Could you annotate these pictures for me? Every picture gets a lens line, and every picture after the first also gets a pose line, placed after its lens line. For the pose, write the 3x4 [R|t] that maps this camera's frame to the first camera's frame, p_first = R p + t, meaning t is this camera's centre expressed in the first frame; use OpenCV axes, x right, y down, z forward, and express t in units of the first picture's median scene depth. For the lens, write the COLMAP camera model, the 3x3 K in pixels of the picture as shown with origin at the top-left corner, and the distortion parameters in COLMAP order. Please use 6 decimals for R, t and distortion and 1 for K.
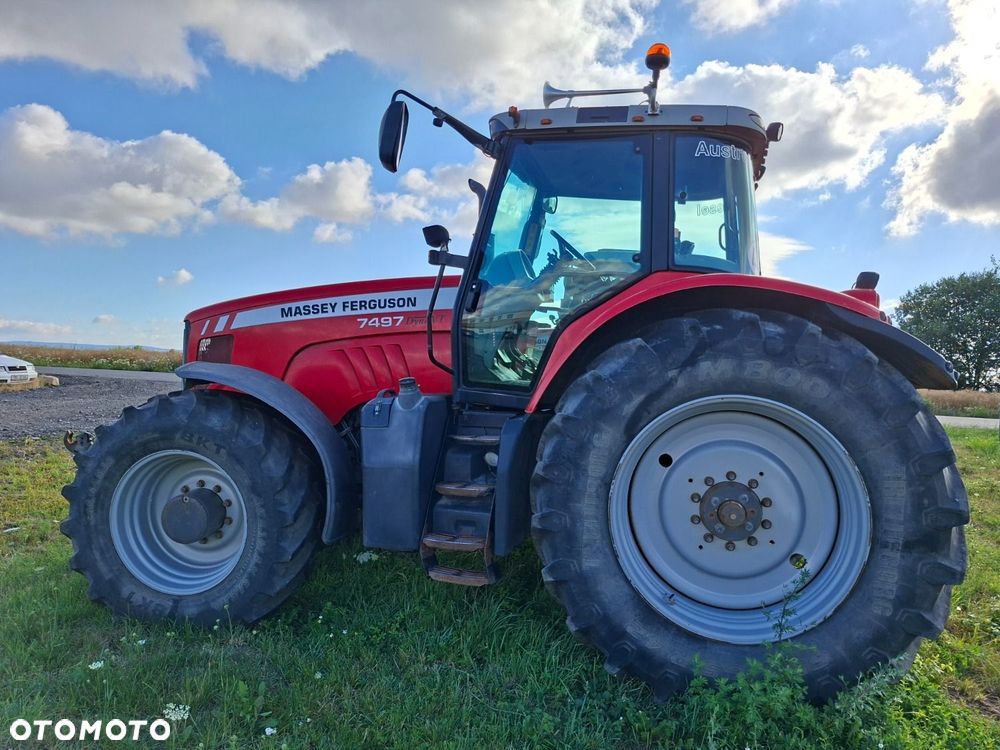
lens RADIAL K [[694.7, 0, 522.5], [0, 694.7, 379.3], [0, 0, 1]] dist [0.101059, -0.148203]
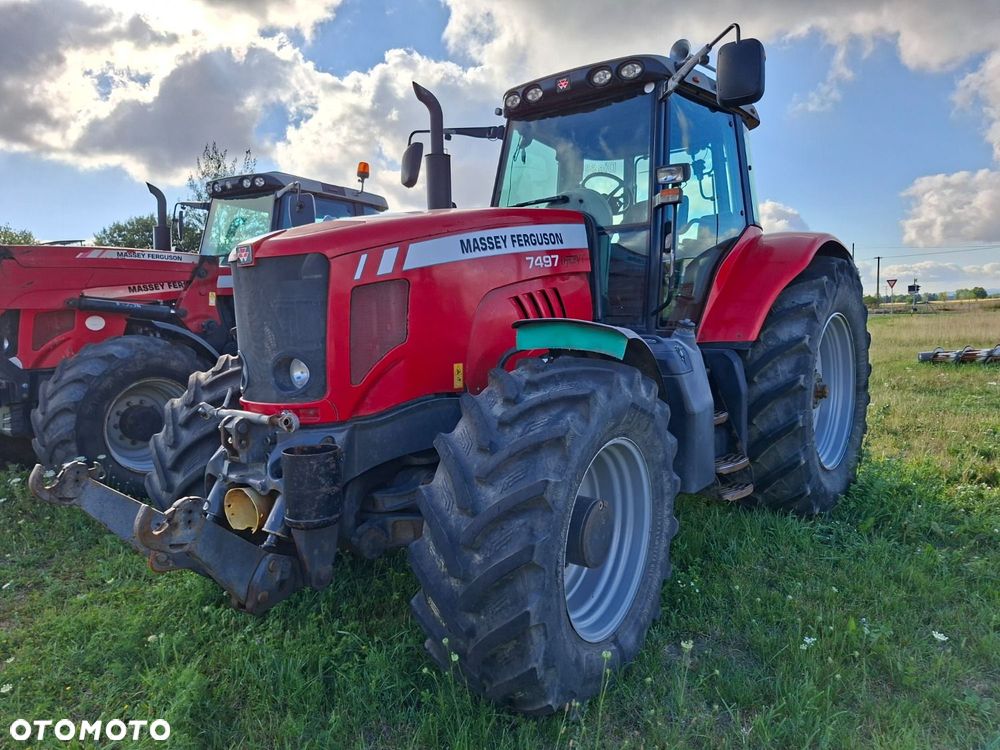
lens RADIAL K [[681.4, 0, 505.4], [0, 681.4, 392.6], [0, 0, 1]] dist [0.078619, -0.144008]
pose [[0.458995, -0.155109, 0.874794, -1.156120], [0.063063, 0.987846, 0.142066, -0.054314], [-0.886198, -0.010040, 0.463199, 0.781496]]
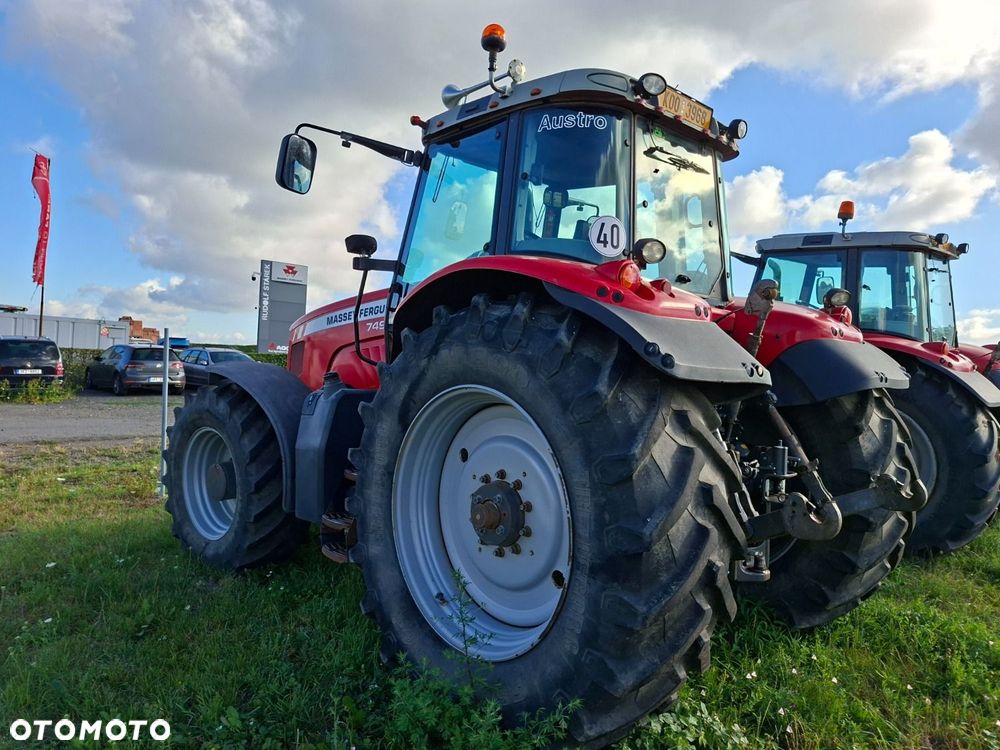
lens RADIAL K [[701.8, 0, 519.2], [0, 701.8, 373.2], [0, 0, 1]] dist [0.105171, -0.162796]
pose [[0.838081, -0.000347, -0.545546, 0.719522], [-0.017495, 0.999468, -0.027512, 0.026250], [0.545265, 0.032602, 0.837629, 0.208235]]
